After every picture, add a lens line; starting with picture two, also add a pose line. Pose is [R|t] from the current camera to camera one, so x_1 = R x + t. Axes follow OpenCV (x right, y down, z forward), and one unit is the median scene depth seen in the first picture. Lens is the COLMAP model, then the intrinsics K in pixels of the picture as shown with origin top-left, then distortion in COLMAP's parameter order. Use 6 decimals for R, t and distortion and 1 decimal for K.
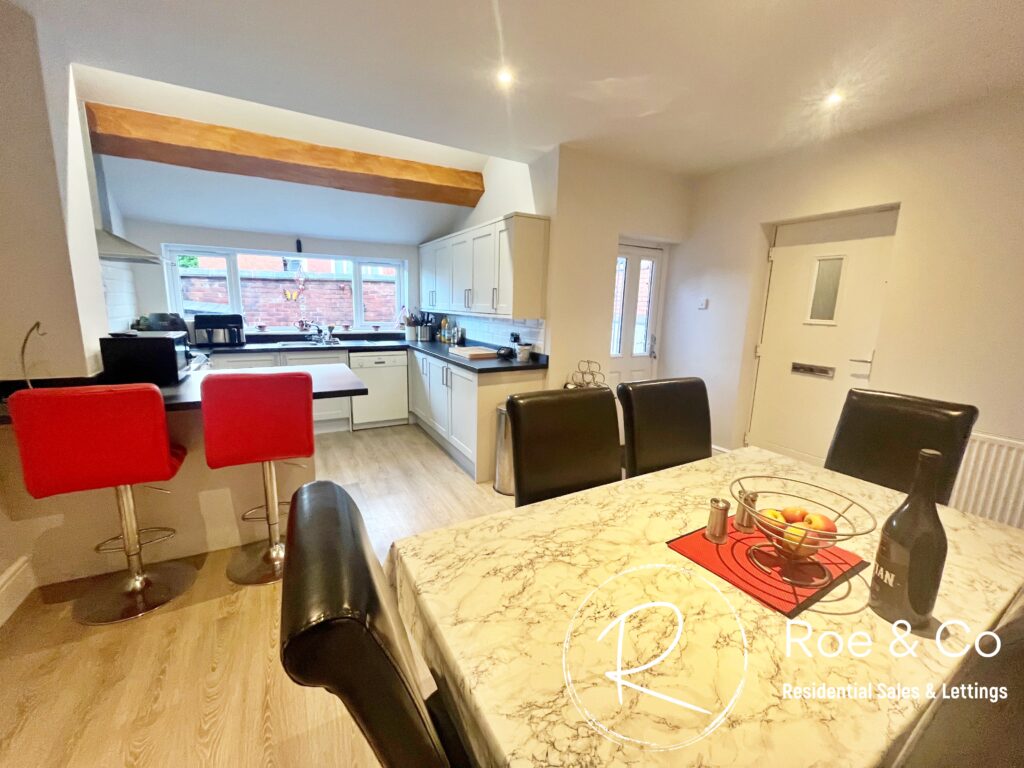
lens RADIAL K [[413.3, 0, 511.1], [0, 413.3, 379.8], [0, 0, 1]] dist [-0.003062, -0.000562]
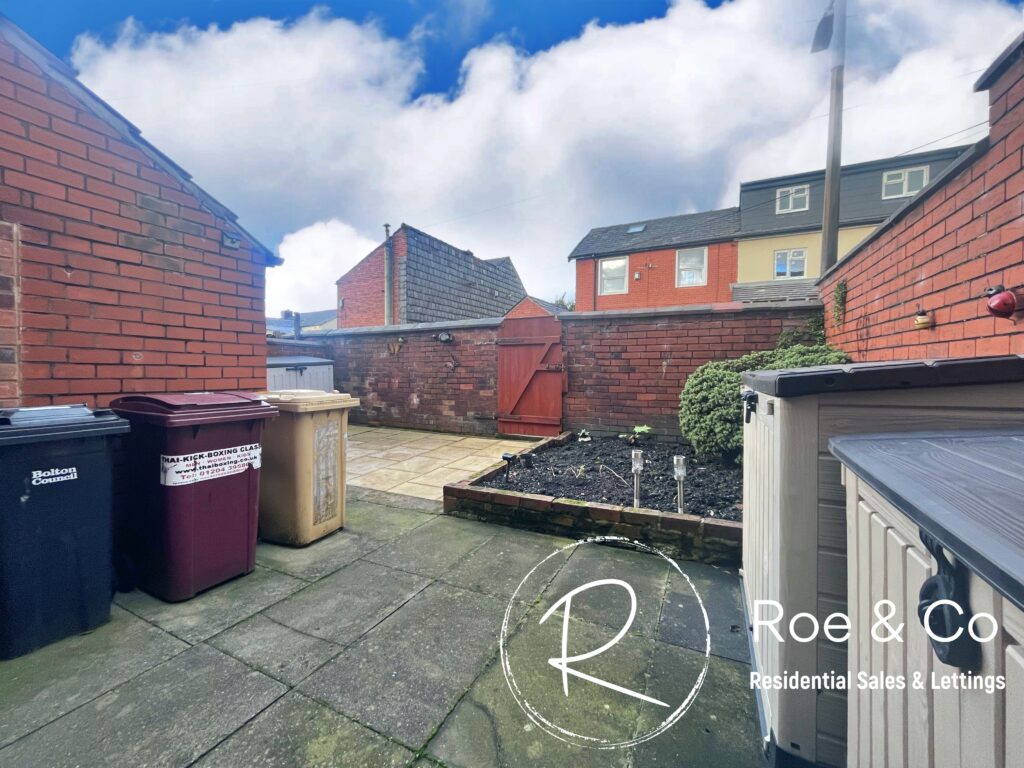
lens RADIAL K [[413.3, 0, 511.1], [0, 413.3, 379.8], [0, 0, 1]] dist [-0.003062, -0.000562]
pose [[0.560937, 0.007429, -0.827825, 0.658177], [-0.148002, 0.984750, -0.091449, -0.157714], [0.814522, 0.173817, 0.553482, 1.223045]]
